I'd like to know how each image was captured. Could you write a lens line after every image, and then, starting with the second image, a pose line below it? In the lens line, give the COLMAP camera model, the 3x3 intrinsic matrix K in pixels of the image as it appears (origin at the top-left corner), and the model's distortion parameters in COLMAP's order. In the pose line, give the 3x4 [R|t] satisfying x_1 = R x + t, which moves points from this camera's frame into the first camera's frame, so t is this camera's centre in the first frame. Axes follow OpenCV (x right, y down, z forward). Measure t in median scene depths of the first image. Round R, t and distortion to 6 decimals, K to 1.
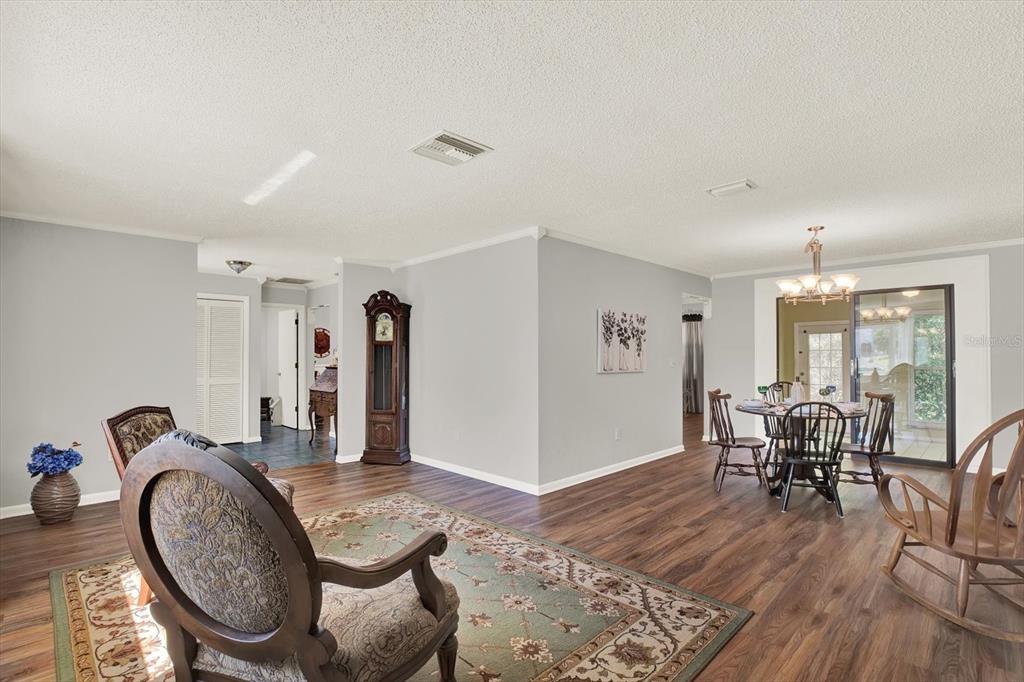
lens RADIAL K [[474.8, 0, 519.1], [0, 474.8, 347.2], [0, 0, 1]] dist [-0.023005, 0.002676]
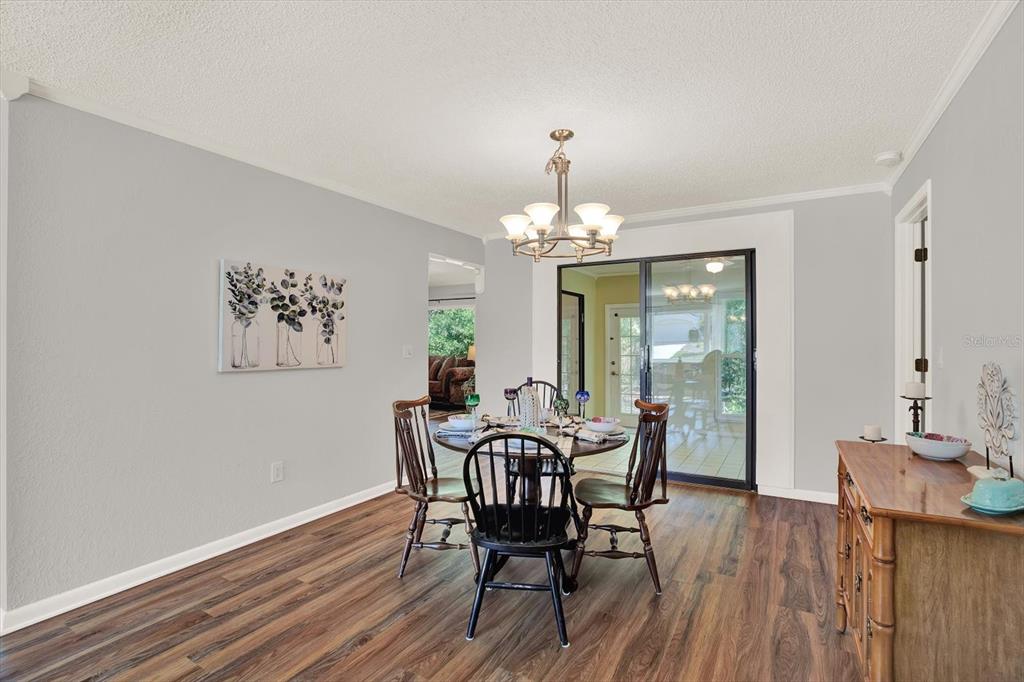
lens RADIAL K [[474.8, 0, 505.2], [0, 474.8, 336.0], [0, 0, 1]] dist [-0.023005, 0.002676]
pose [[0.968677, 0.004554, 0.248281, 0.340102], [-0.006361, 0.999959, 0.006478, 0.004630], [-0.248241, -0.007854, 0.968666, 0.348191]]
